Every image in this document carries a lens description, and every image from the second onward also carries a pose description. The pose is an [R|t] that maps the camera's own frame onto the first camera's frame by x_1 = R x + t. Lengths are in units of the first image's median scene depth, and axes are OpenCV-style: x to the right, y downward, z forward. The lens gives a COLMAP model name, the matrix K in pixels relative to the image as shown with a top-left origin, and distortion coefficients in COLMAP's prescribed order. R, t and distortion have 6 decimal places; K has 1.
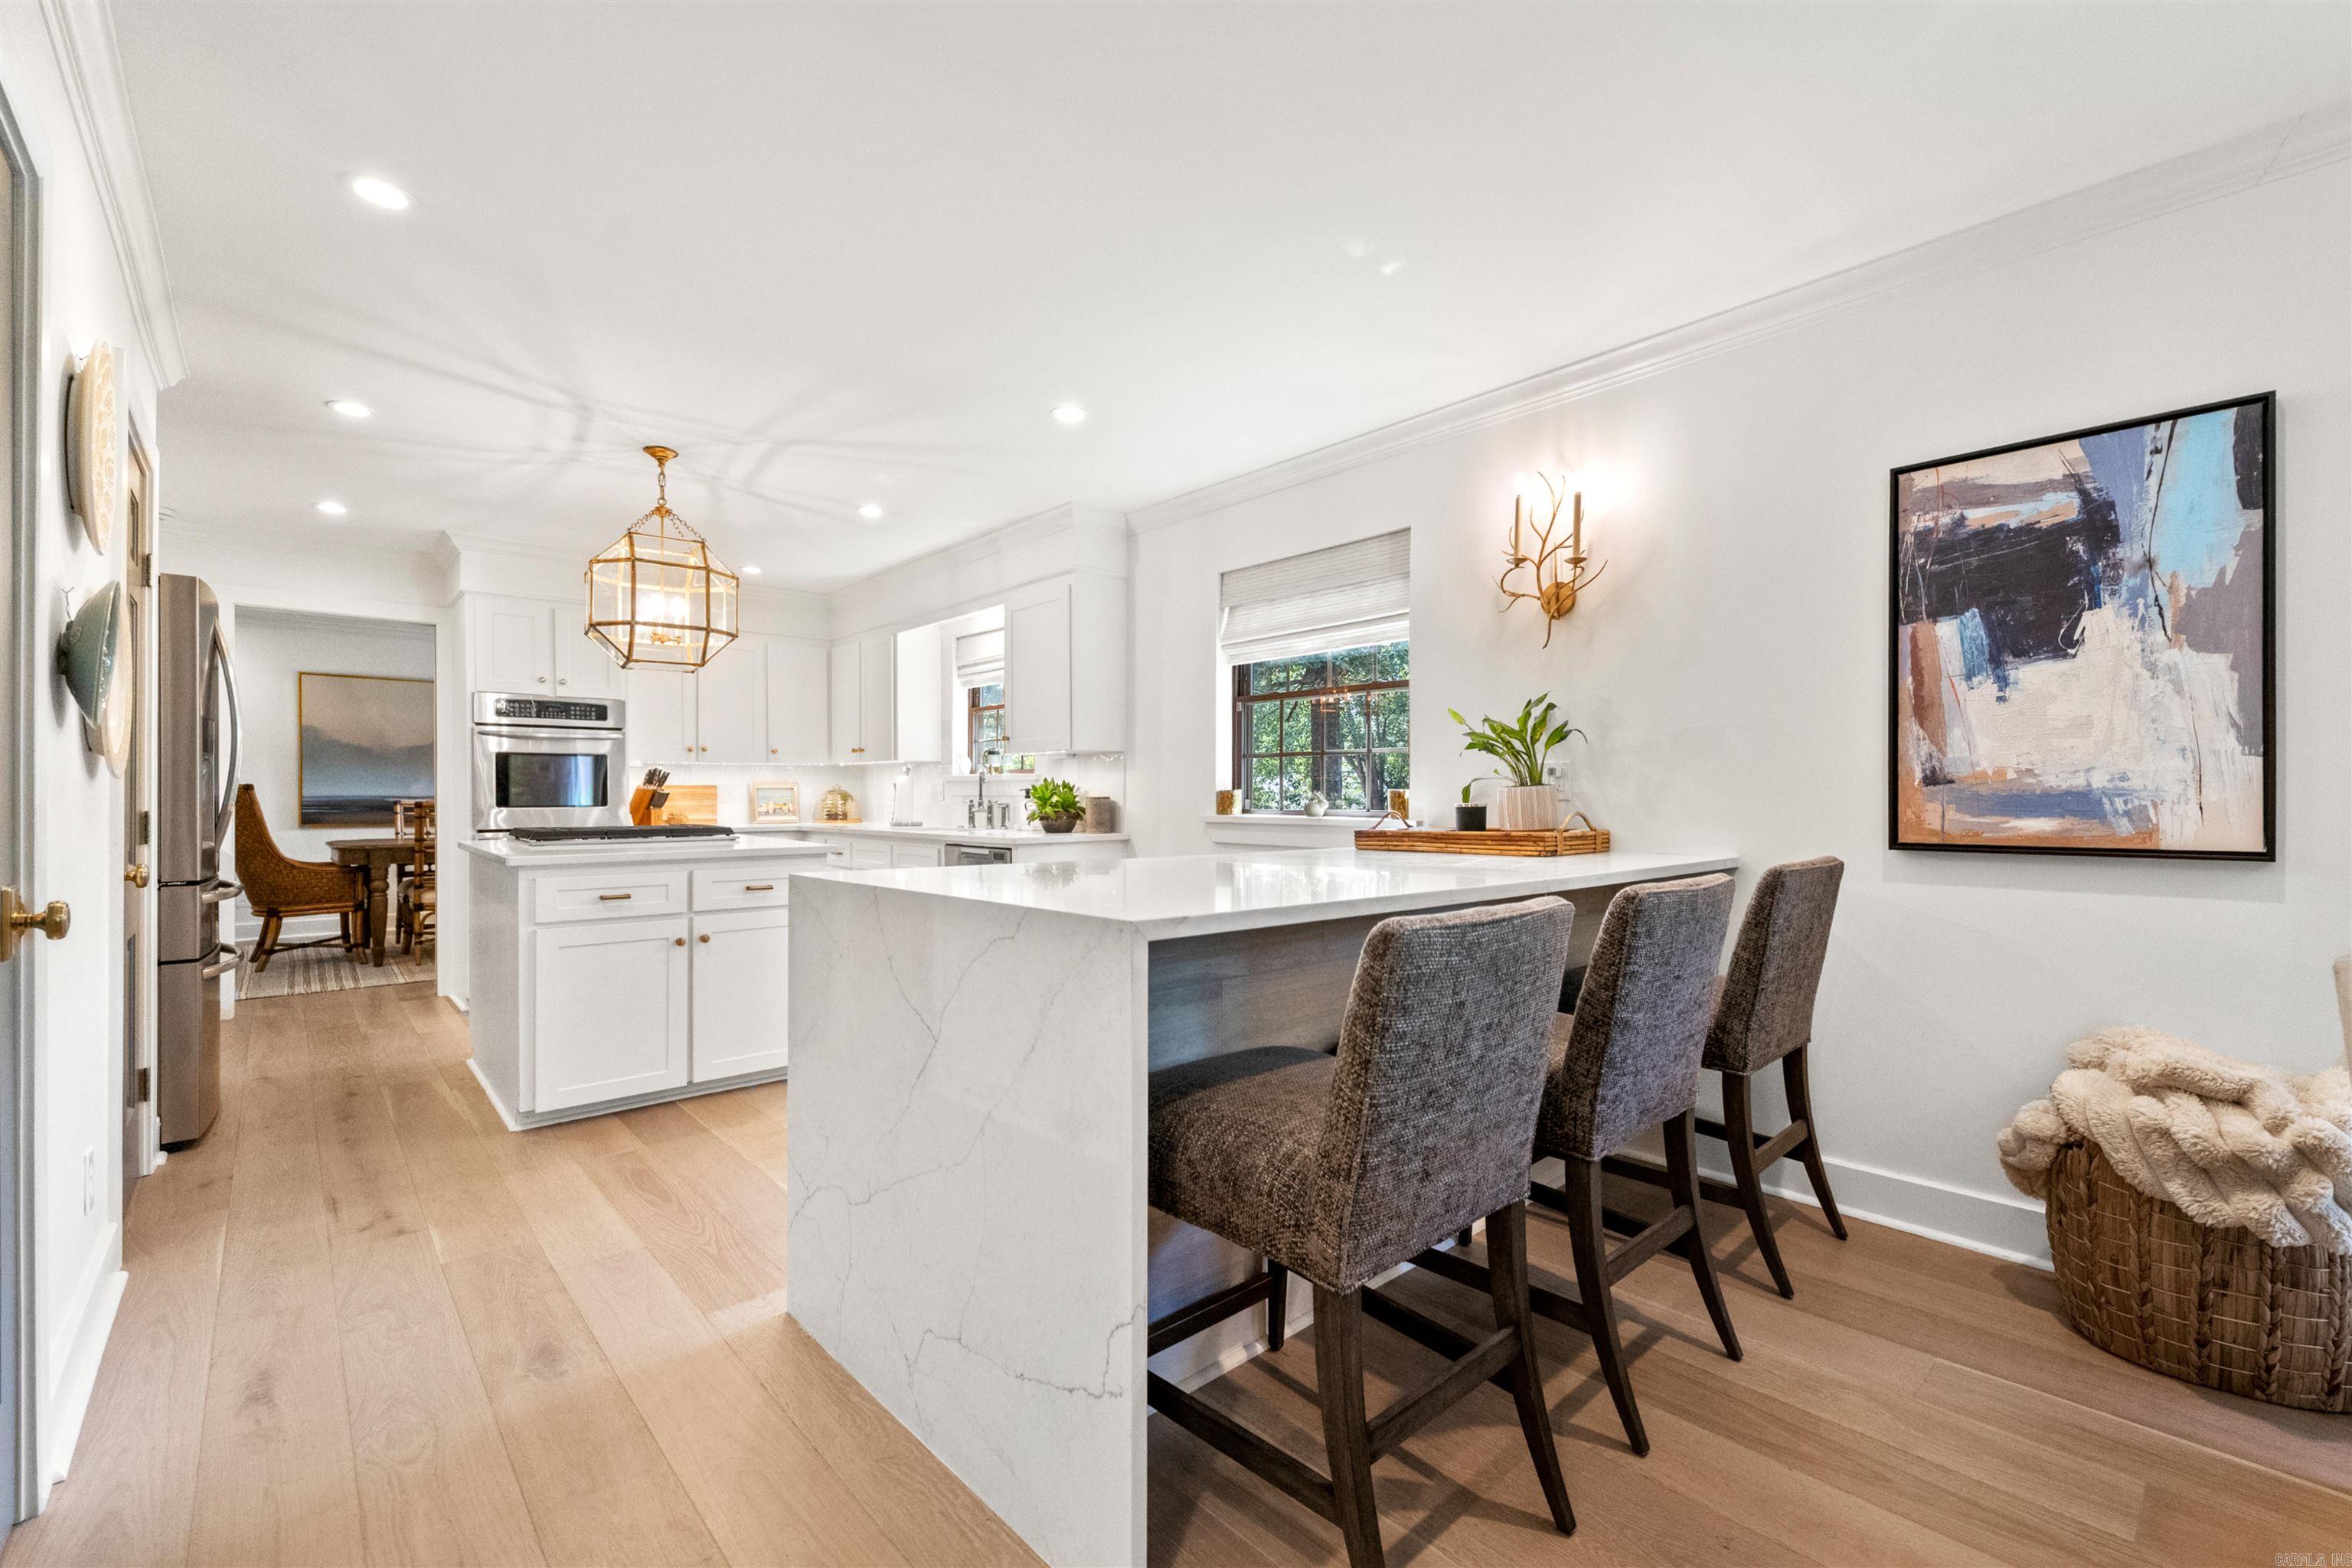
lens RADIAL K [[979.7, 0, 1177.7], [0, 979.7, 796.5], [0, 0, 1]] dist [0.006551, -0.005061]
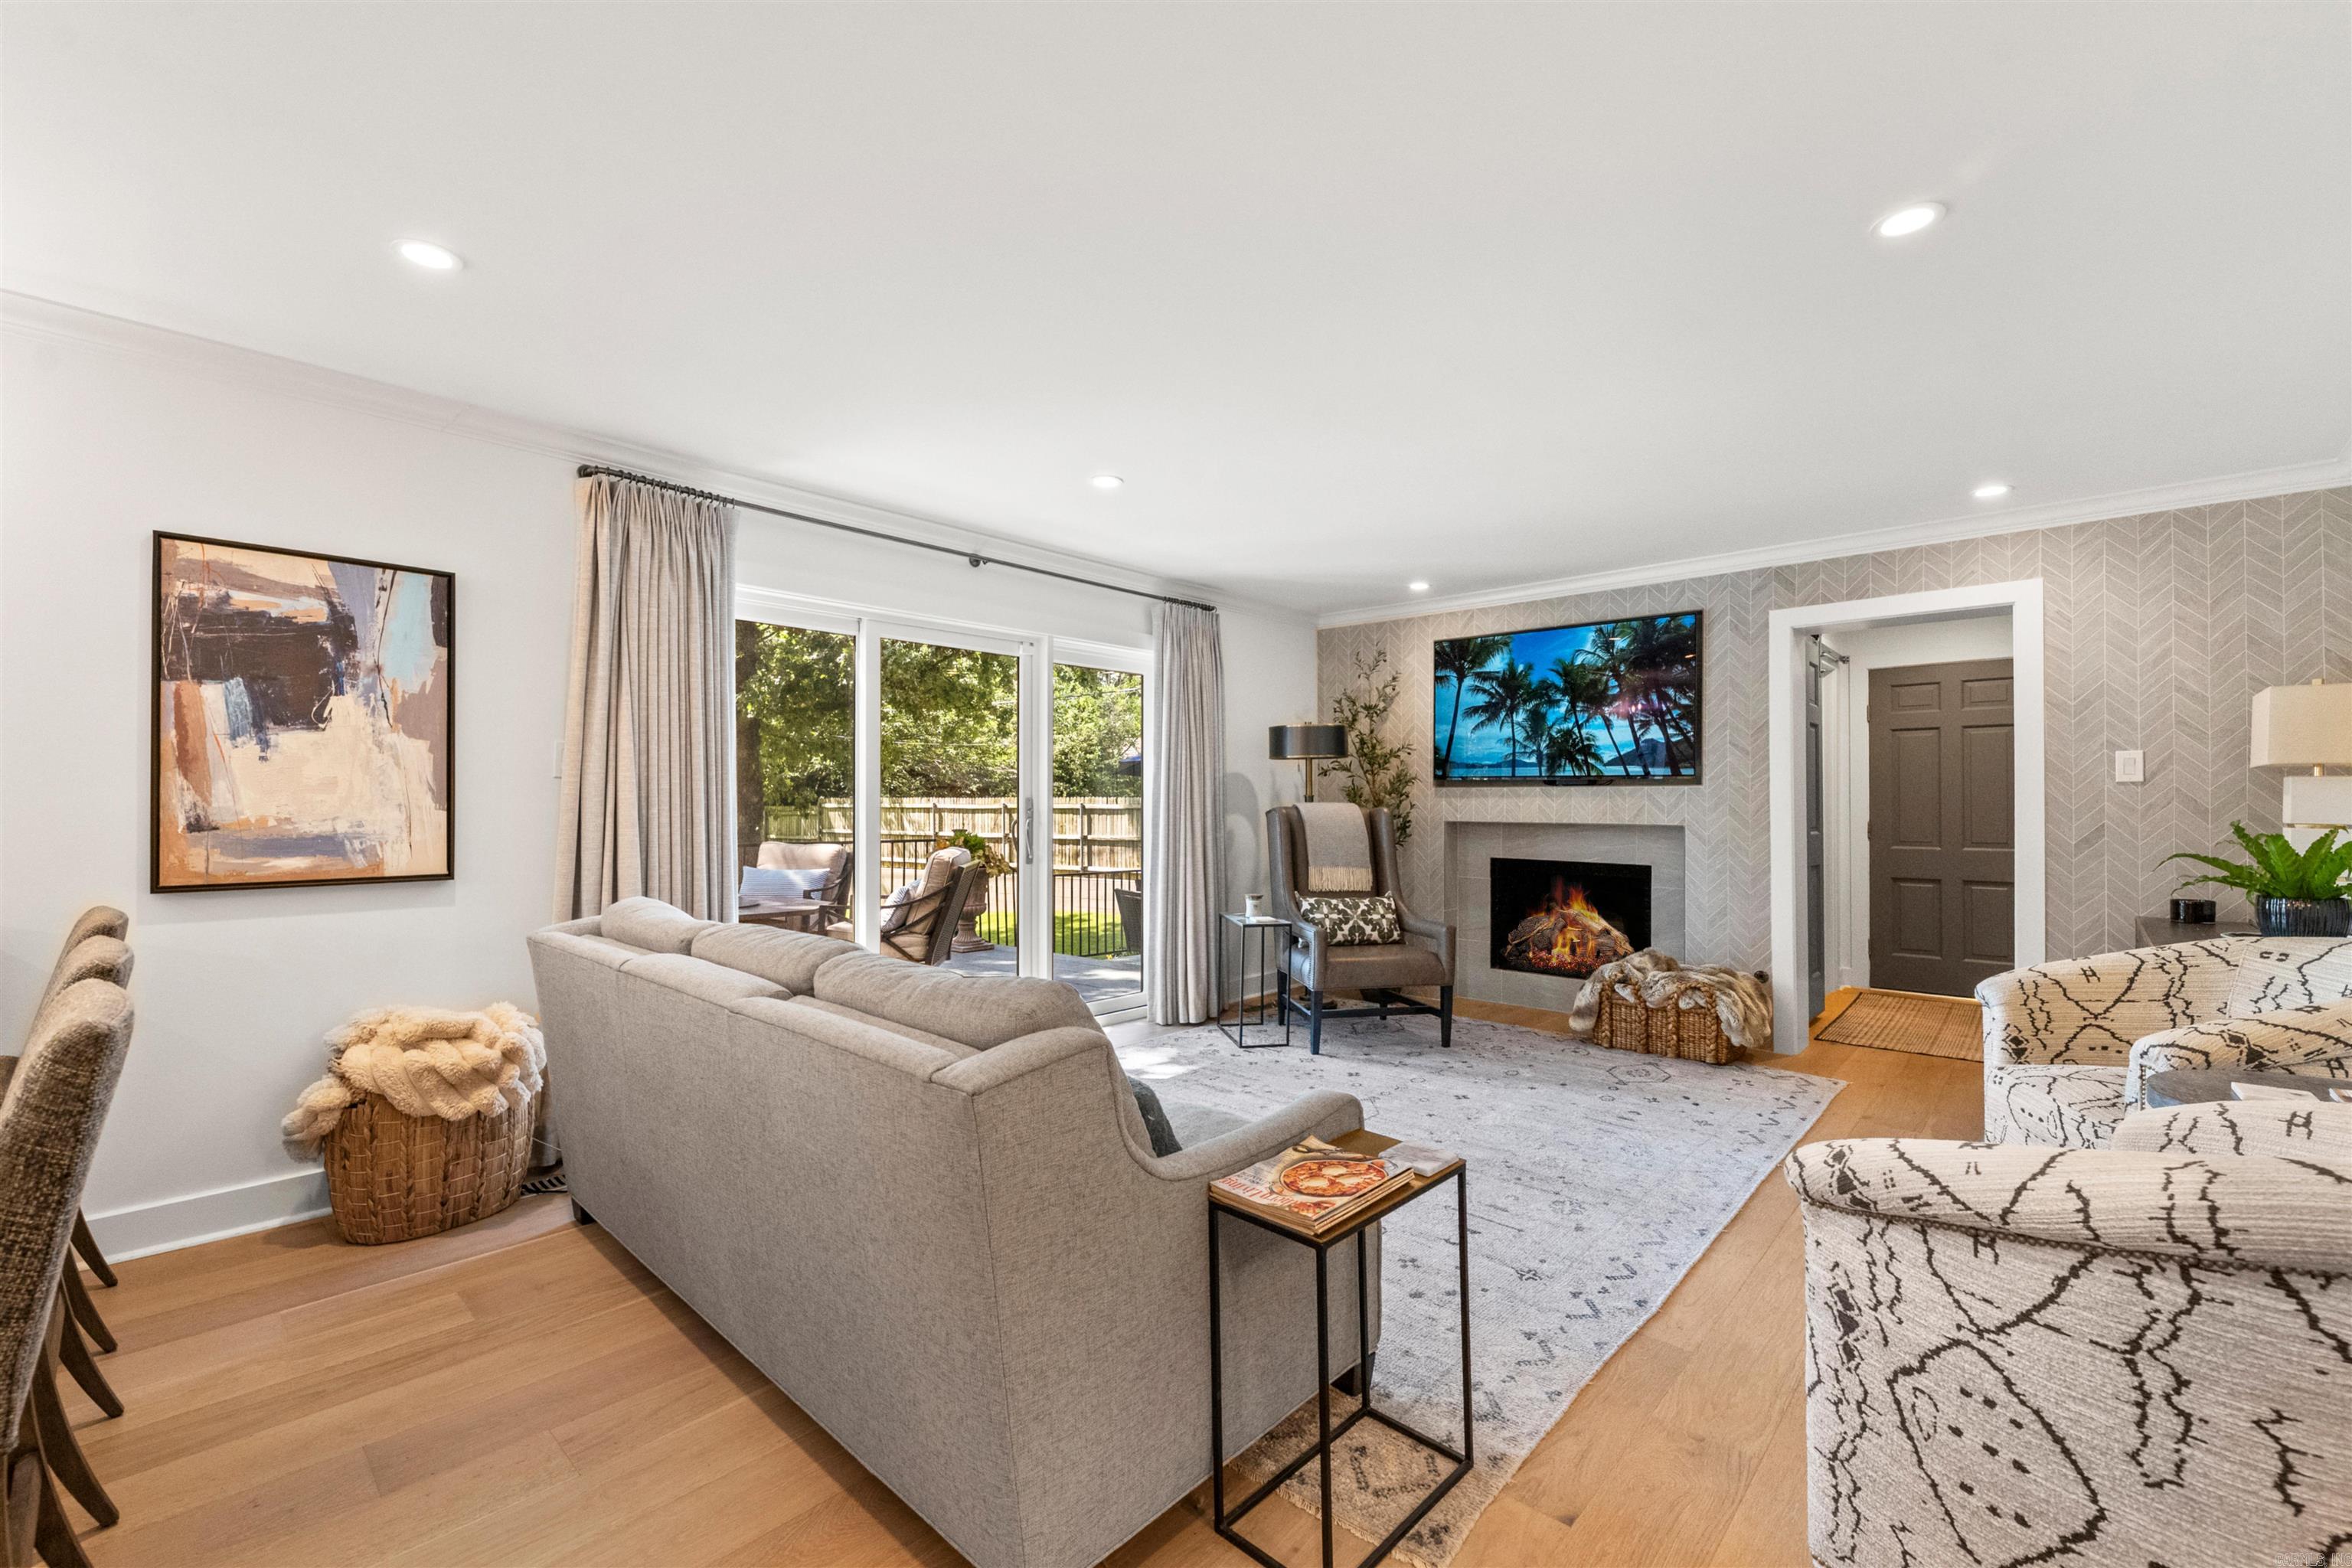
lens RADIAL K [[979.7, 0, 1175.2], [0, 979.7, 800.1], [0, 0, 1]] dist [0.006551, -0.005061]
pose [[-0.085432, 0.003412, 0.996338, -0.318318], [-0.001205, 0.999993, -0.003528, -0.033745], [-0.996343, -0.001502, -0.085428, 0.003011]]
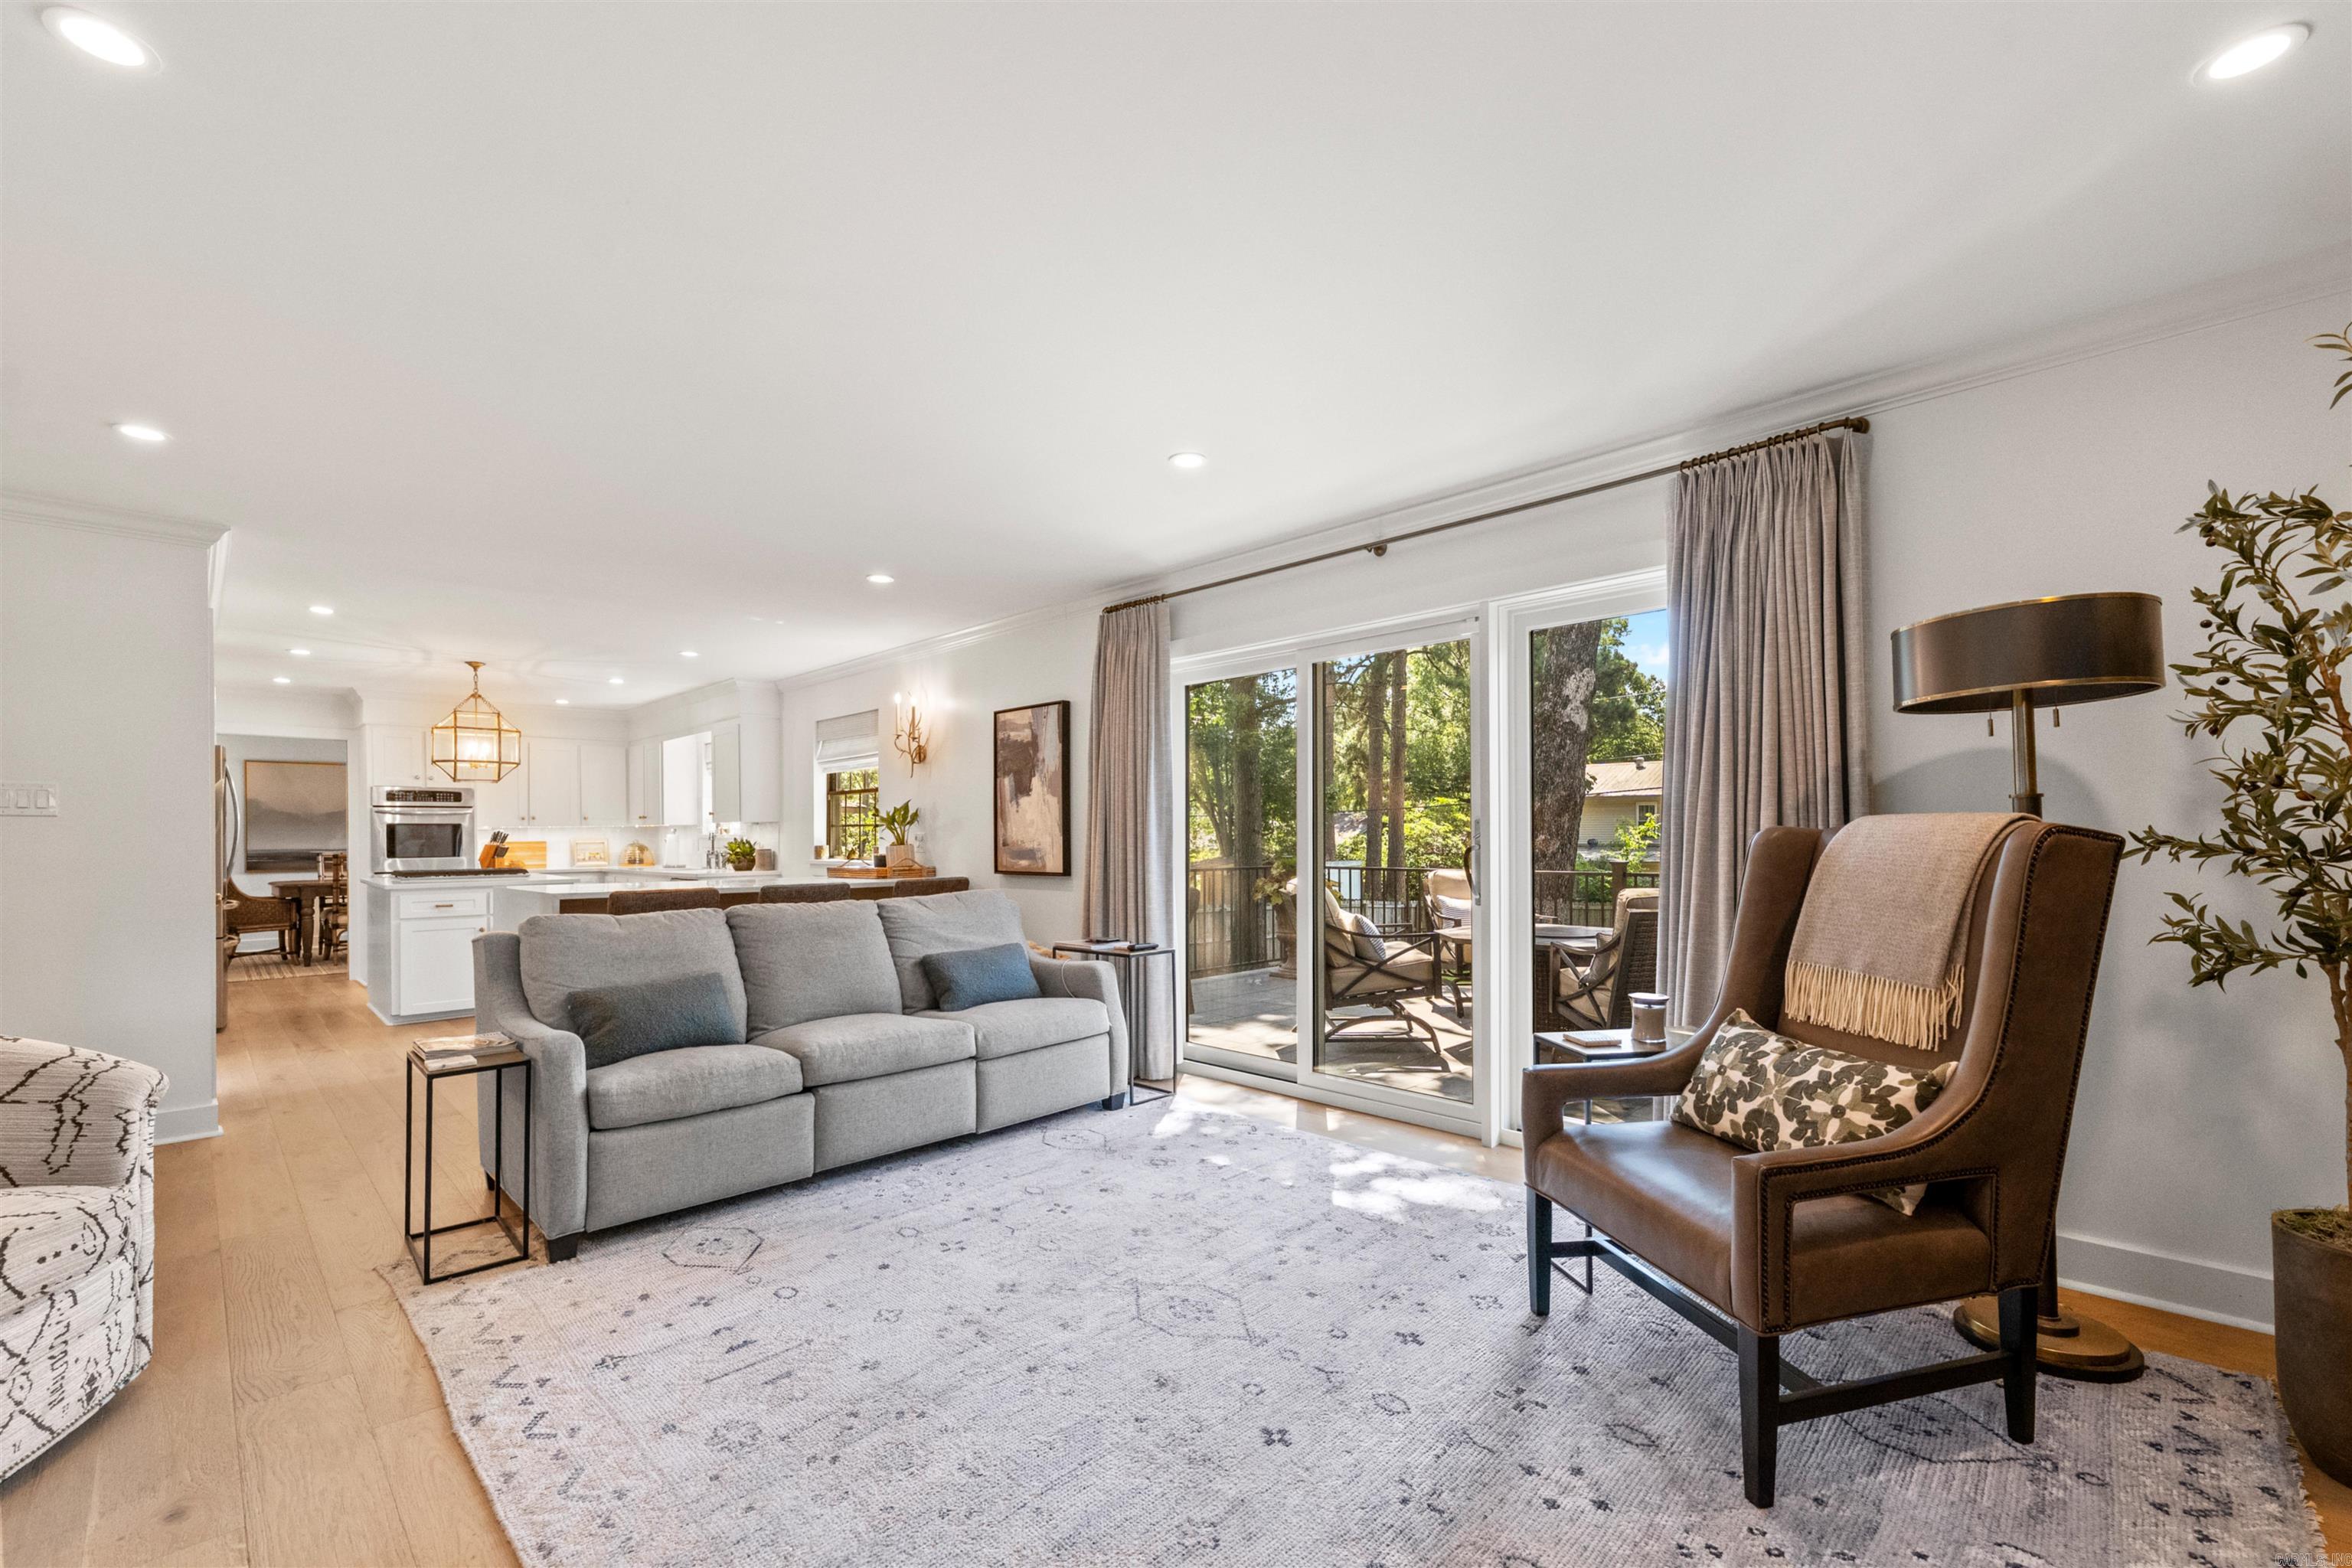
lens RADIAL K [[979.7, 0, 1173.2], [0, 979.7, 833.0], [0, 0, 1]] dist [0.006551, -0.005061]
pose [[0.998684, -0.006148, 0.050912, 0.805606], [0.006406, 0.999967, -0.004901, -0.022437], [-0.050881, 0.005221, 0.998691, -1.058684]]
